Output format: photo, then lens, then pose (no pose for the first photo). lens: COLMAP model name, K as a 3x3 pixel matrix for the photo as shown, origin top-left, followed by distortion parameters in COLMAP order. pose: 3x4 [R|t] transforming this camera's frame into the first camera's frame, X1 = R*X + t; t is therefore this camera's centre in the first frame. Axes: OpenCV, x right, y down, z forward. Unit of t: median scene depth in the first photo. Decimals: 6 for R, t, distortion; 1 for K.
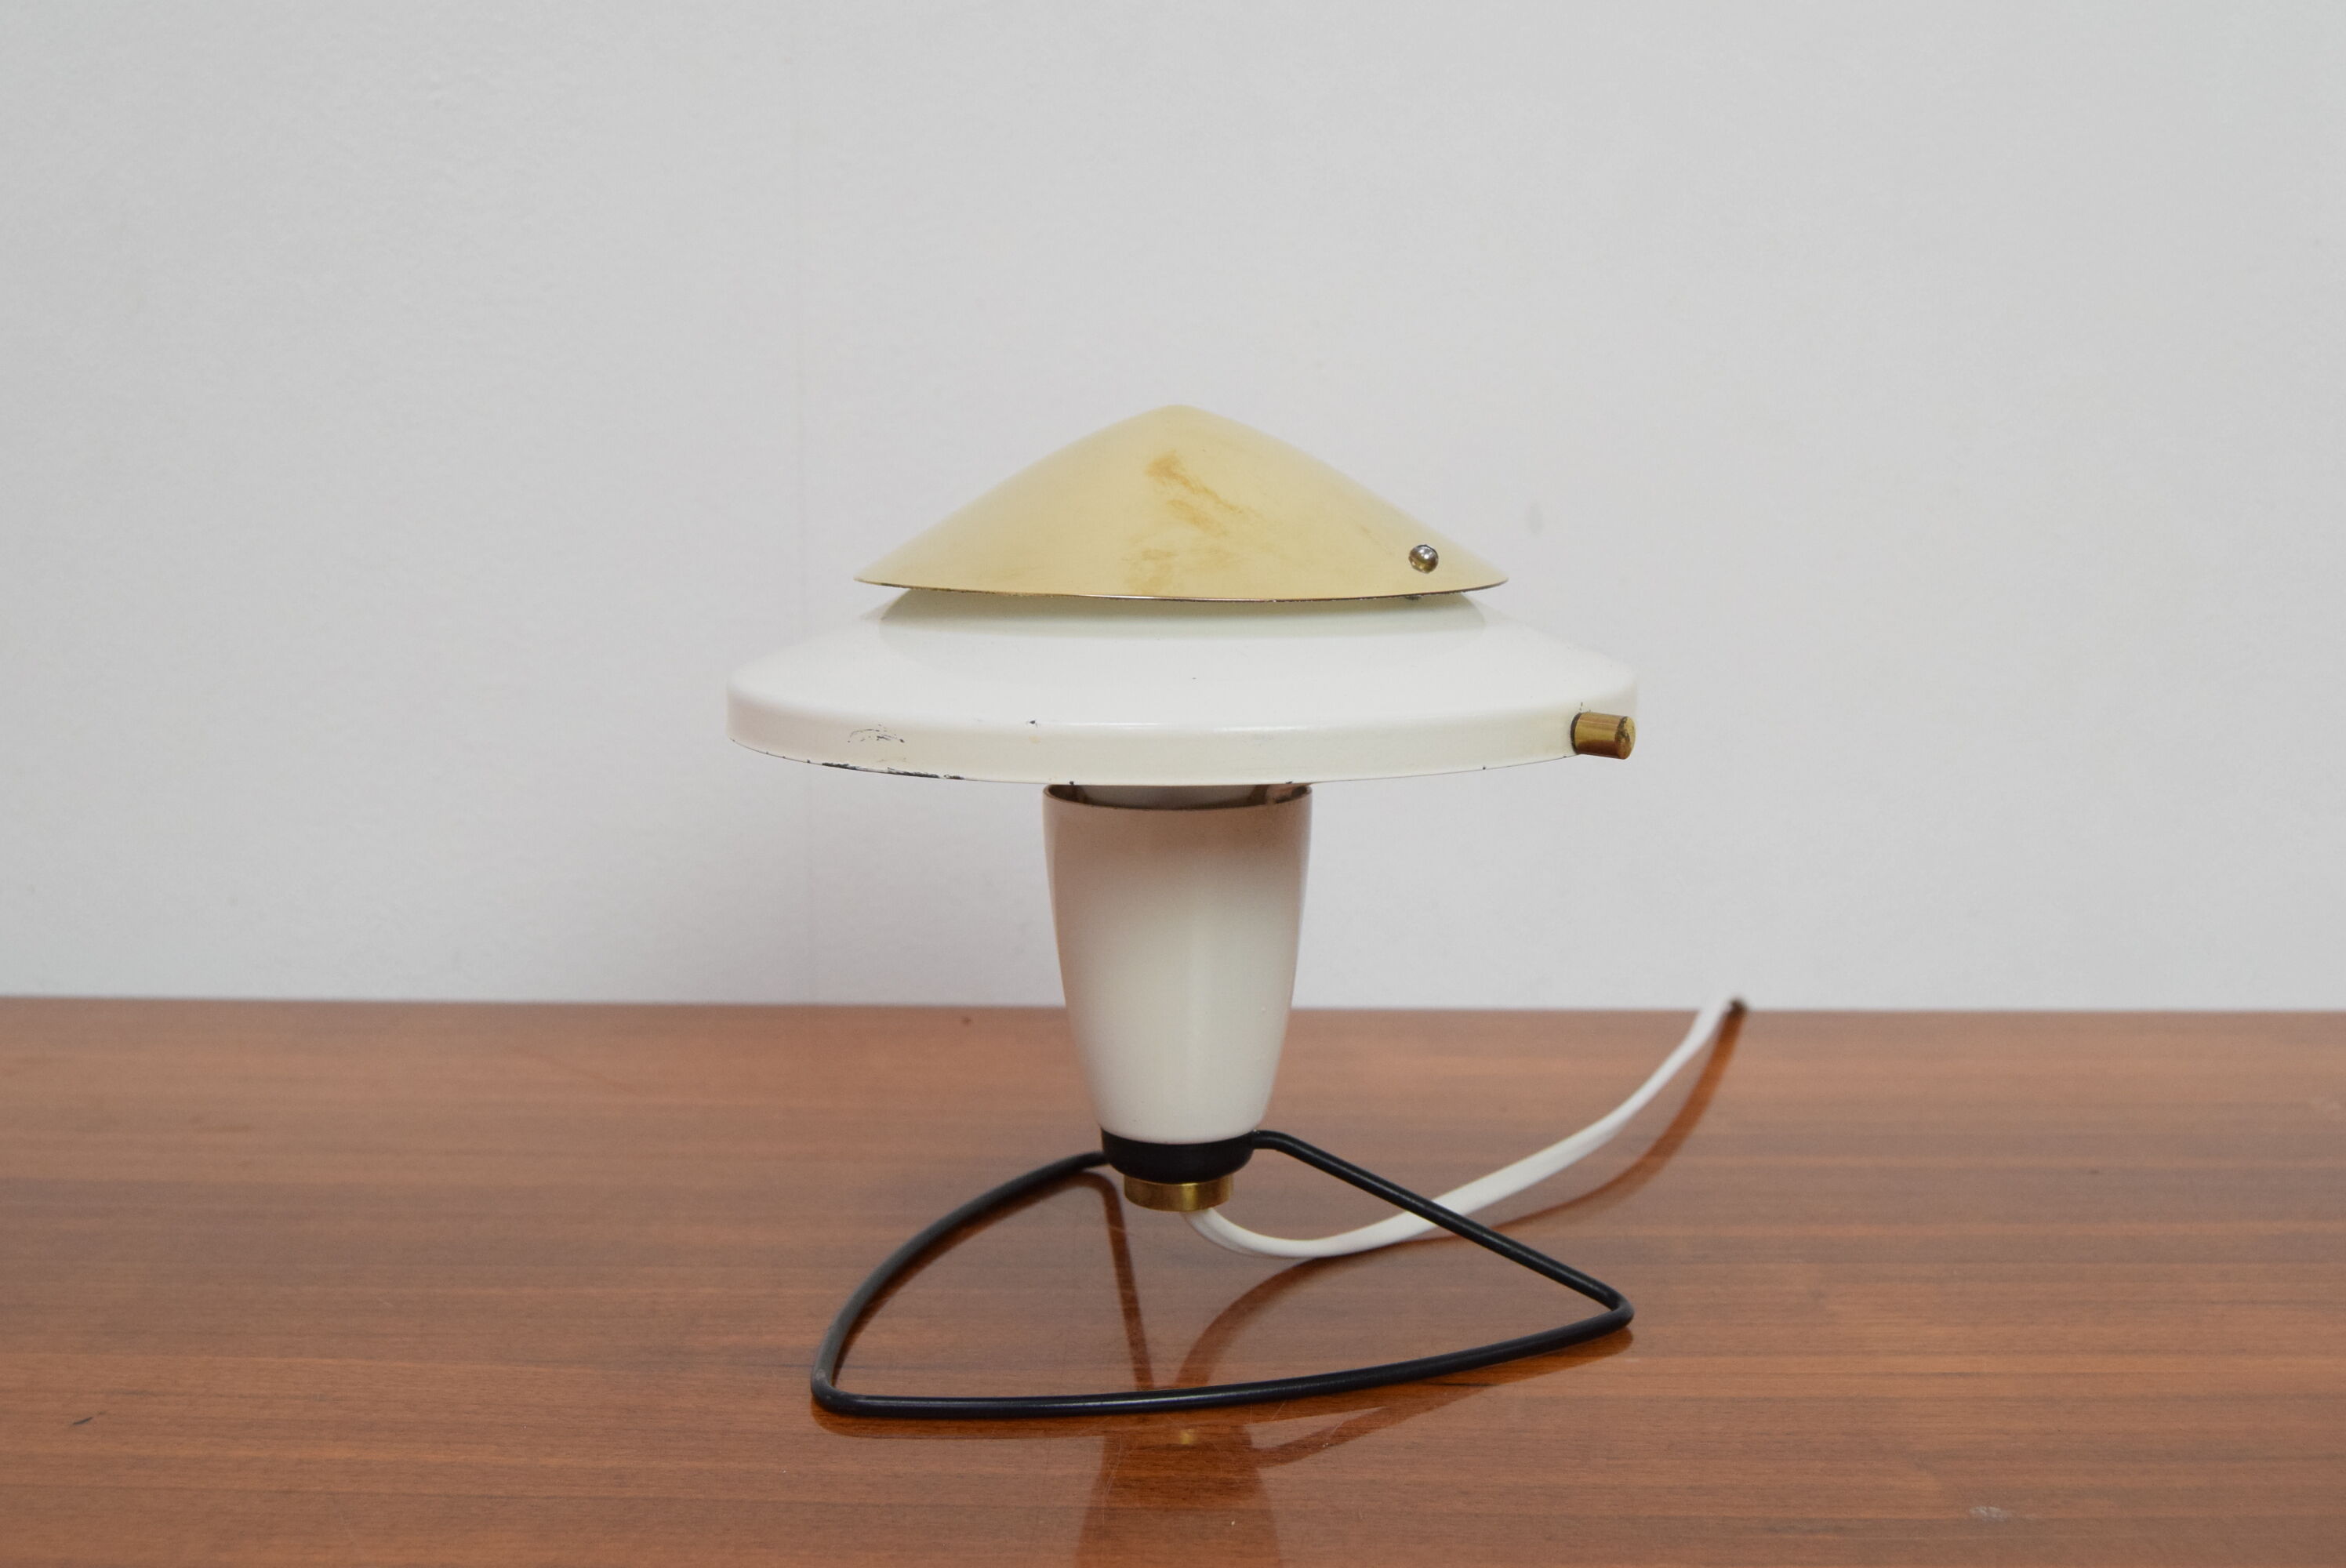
lens RADIAL K [[2997.0, 0, 1203.3], [0, 2997.0, 655.8], [0, 0, 1]] dist [-0.046493, 0.000000]
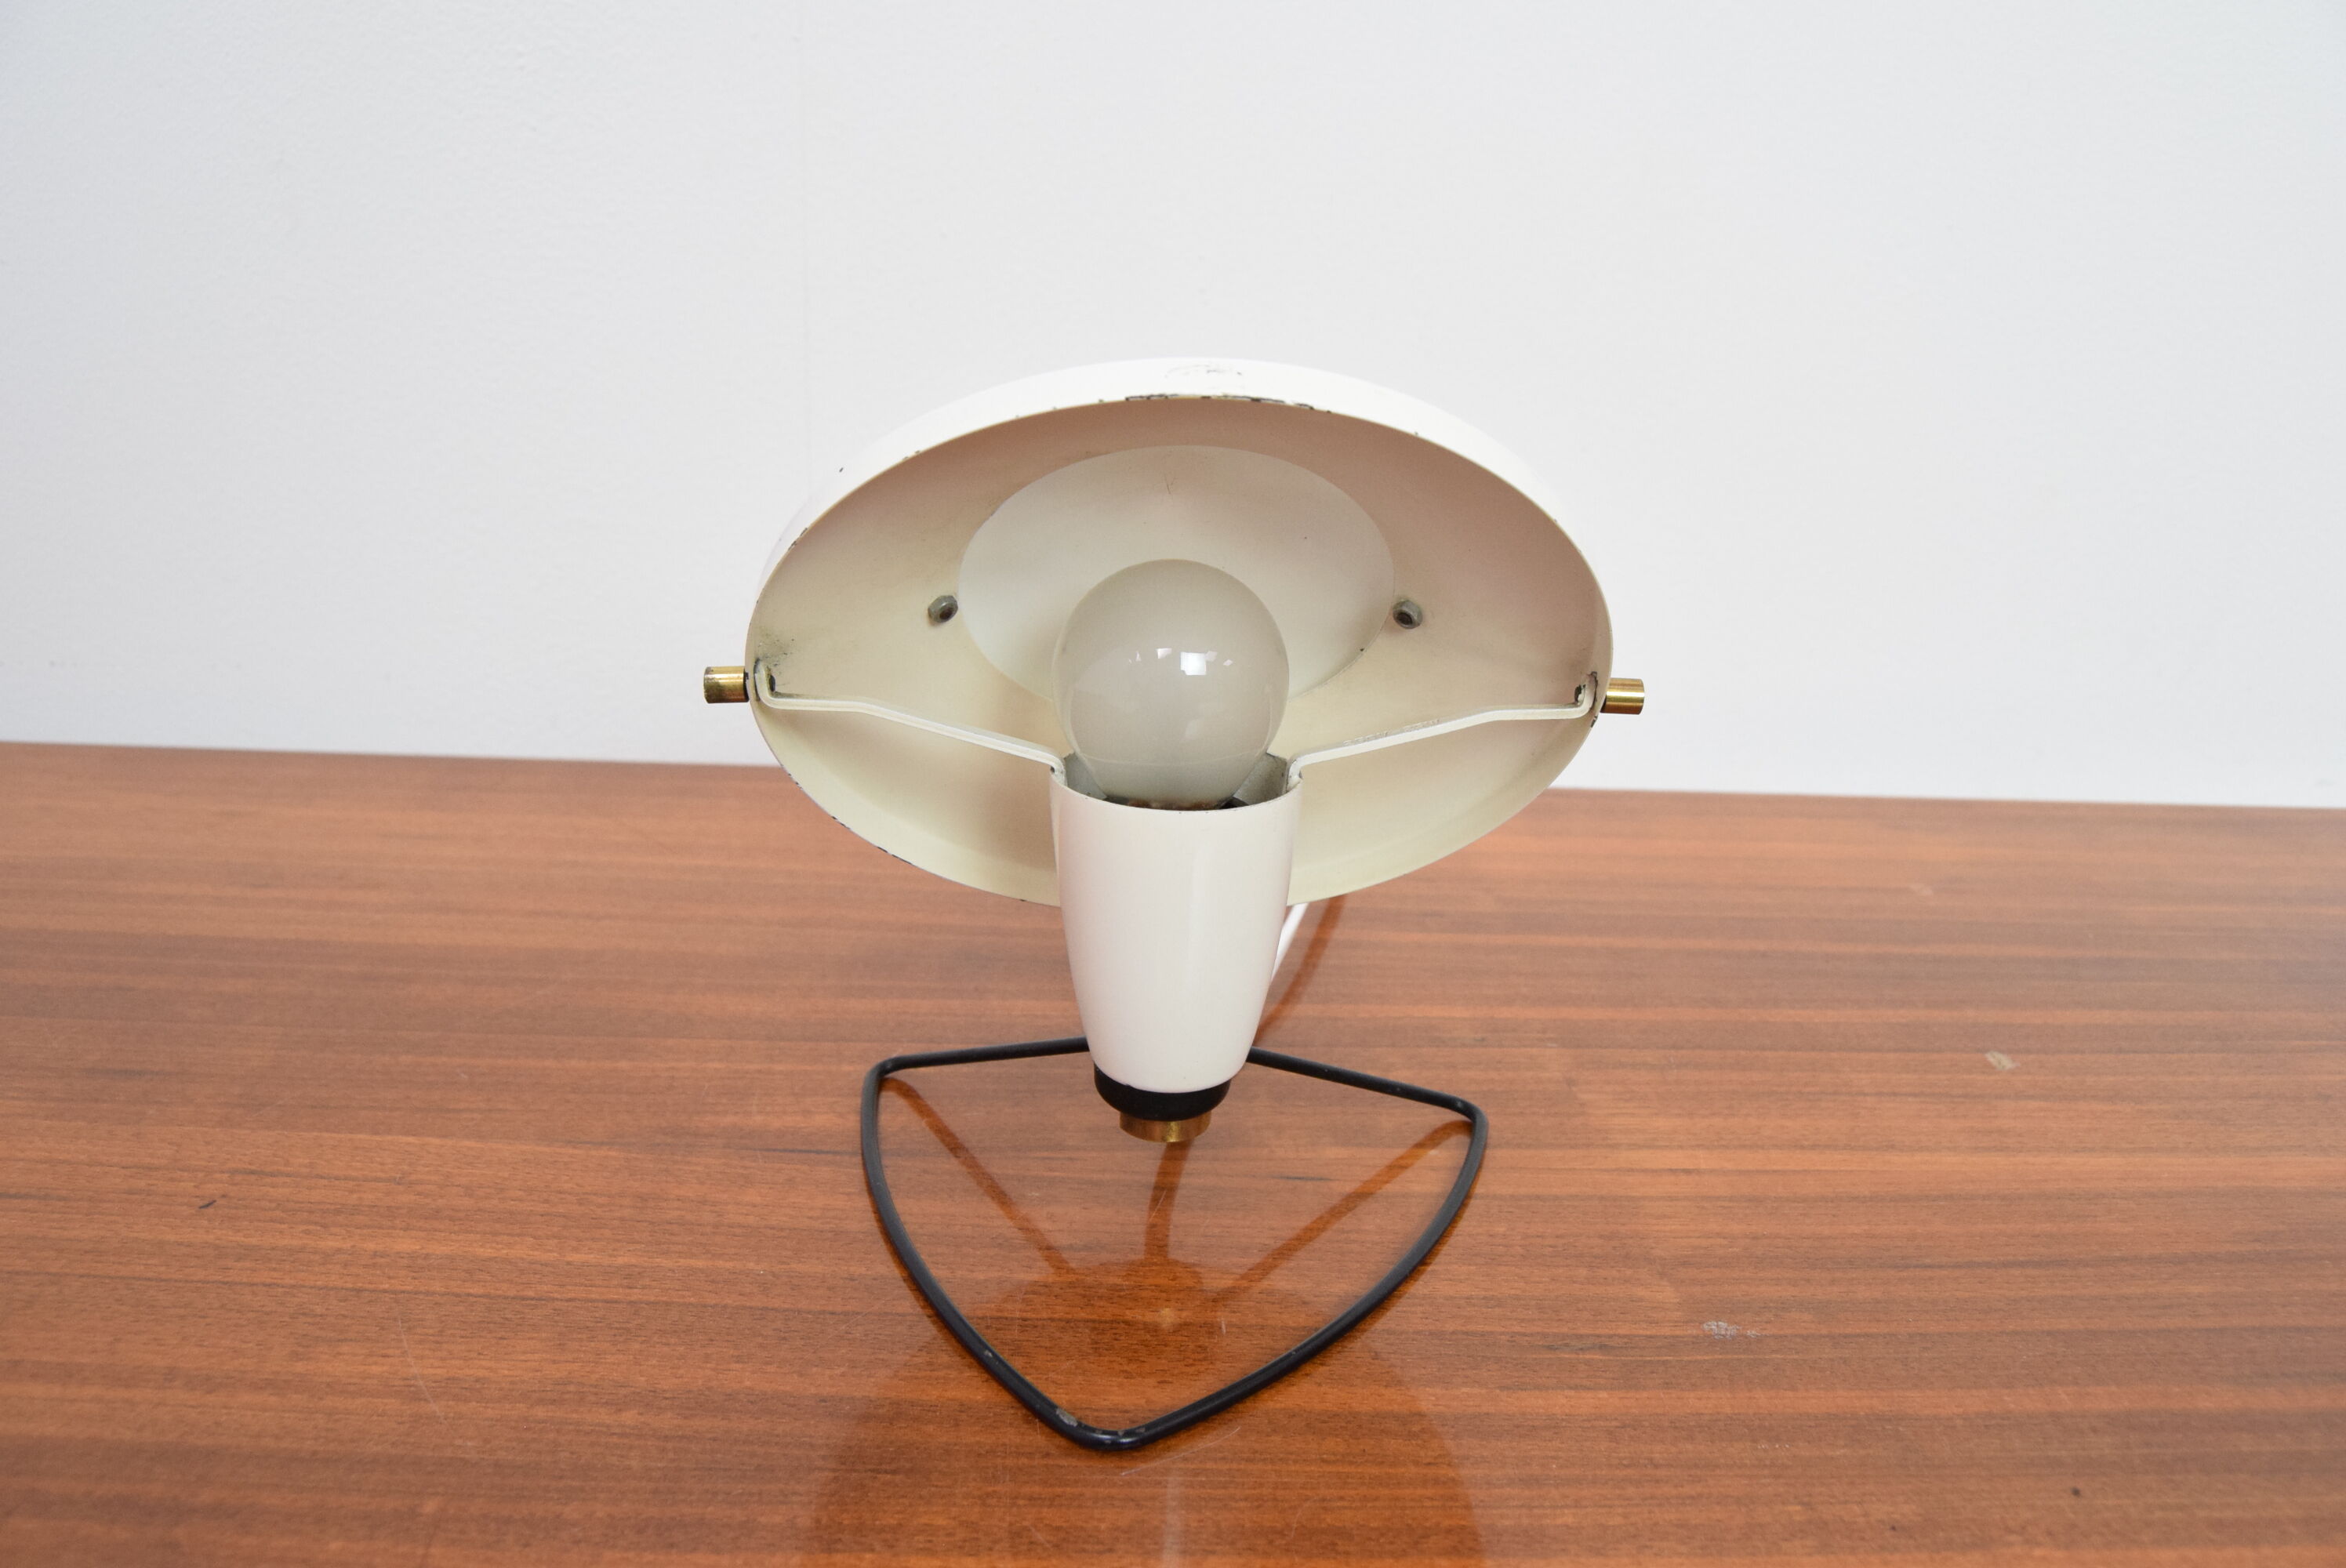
lens RADIAL K [[1870.5, 0, 1179.8], [0, 1870.5, 737.8], [0, 0, 1]] dist [-0.099924, 0.030479]
pose [[0.998789, 0.021533, 0.044234, -0.004594], [-0.029367, 0.982313, 0.184927, -0.086875], [-0.039470, -0.186002, 0.981756, 0.258096]]
